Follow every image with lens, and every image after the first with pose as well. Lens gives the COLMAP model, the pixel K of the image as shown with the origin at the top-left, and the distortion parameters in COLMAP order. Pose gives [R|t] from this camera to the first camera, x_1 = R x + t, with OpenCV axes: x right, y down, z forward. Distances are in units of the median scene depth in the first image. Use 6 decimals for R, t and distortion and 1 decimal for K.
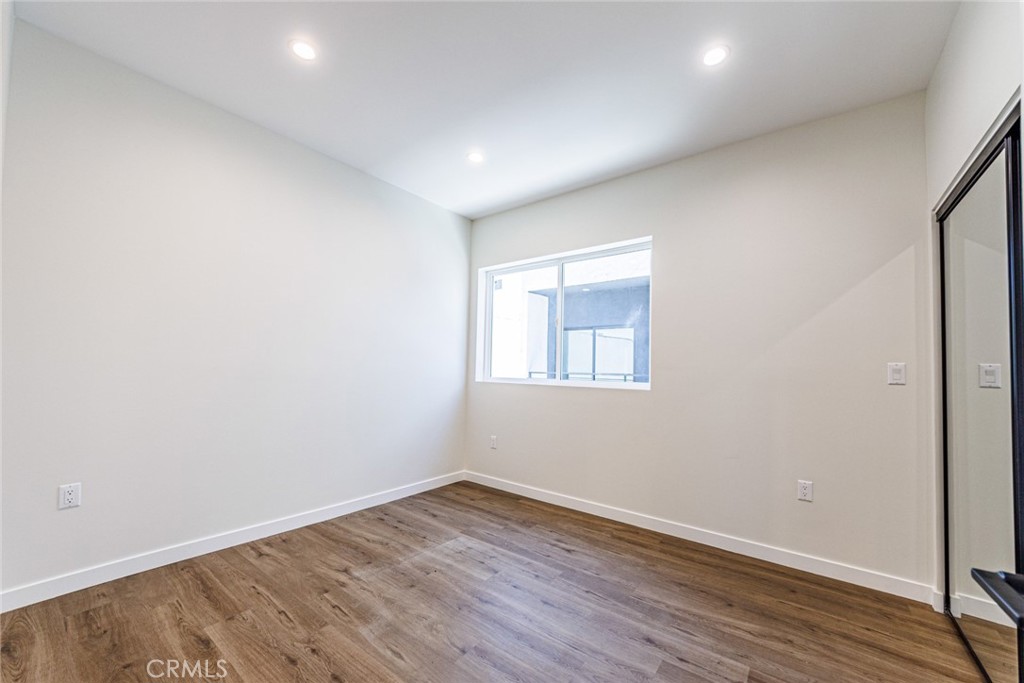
lens RADIAL K [[396.4, 0, 517.9], [0, 396.4, 352.2], [0, 0, 1]] dist [-0.000642, -0.000609]
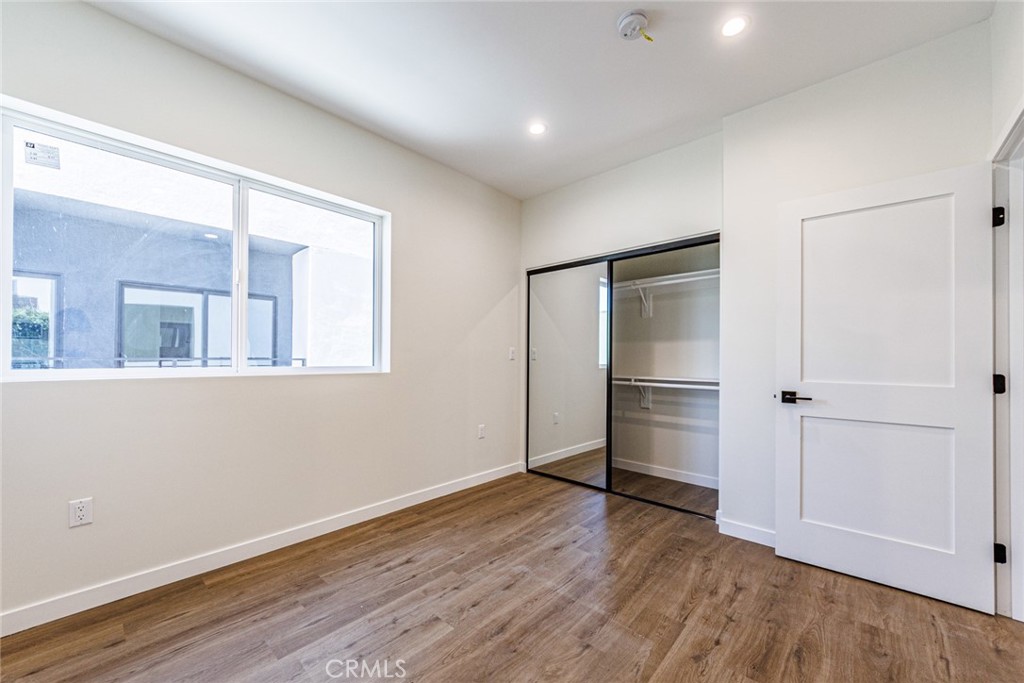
lens RADIAL K [[386.8, 0, 515.7], [0, 386.8, 354.1], [0, 0, 1]] dist [0.000522, -0.000303]
pose [[0.088527, -0.015532, 0.995953, -0.674708], [-0.046975, 0.998701, 0.019750, 0.018227], [-0.994966, -0.048533, 0.087682, 0.699090]]
